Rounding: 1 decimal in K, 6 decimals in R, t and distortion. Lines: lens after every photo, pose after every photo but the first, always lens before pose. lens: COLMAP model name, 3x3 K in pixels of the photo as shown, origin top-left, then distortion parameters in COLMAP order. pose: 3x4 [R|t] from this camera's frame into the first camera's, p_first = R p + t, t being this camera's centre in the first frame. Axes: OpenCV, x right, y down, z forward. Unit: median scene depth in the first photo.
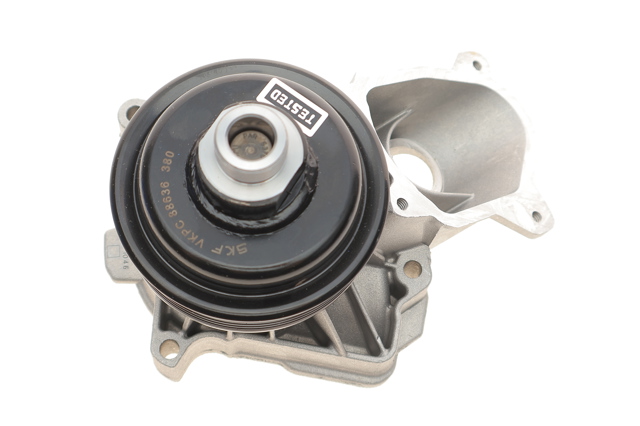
lens RADIAL K [[1158.3, 0, 320.0], [0, 1158.3, 212.9], [0, 0, 1]] dist [0.041782, 0.000000]
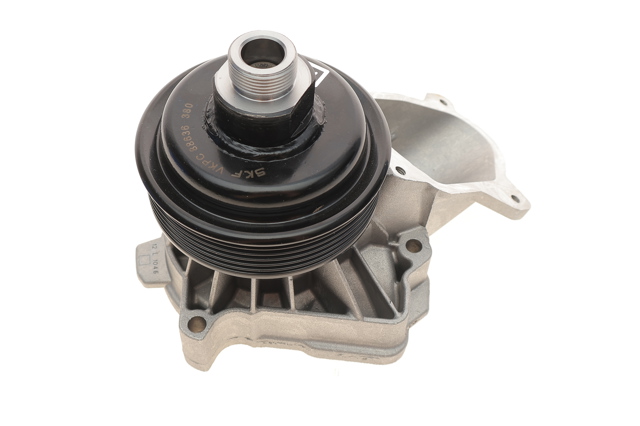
lens RADIAL K [[771.2, 0, 318.5], [0, 771.2, 217.4], [0, 0, 1]] dist [0.019626, 0.000000]
pose [[0.996479, -0.076068, 0.035269, -0.035293], [0.083156, 0.950452, -0.299542, 0.236322], [-0.010736, 0.301420, 0.953431, 0.286604]]
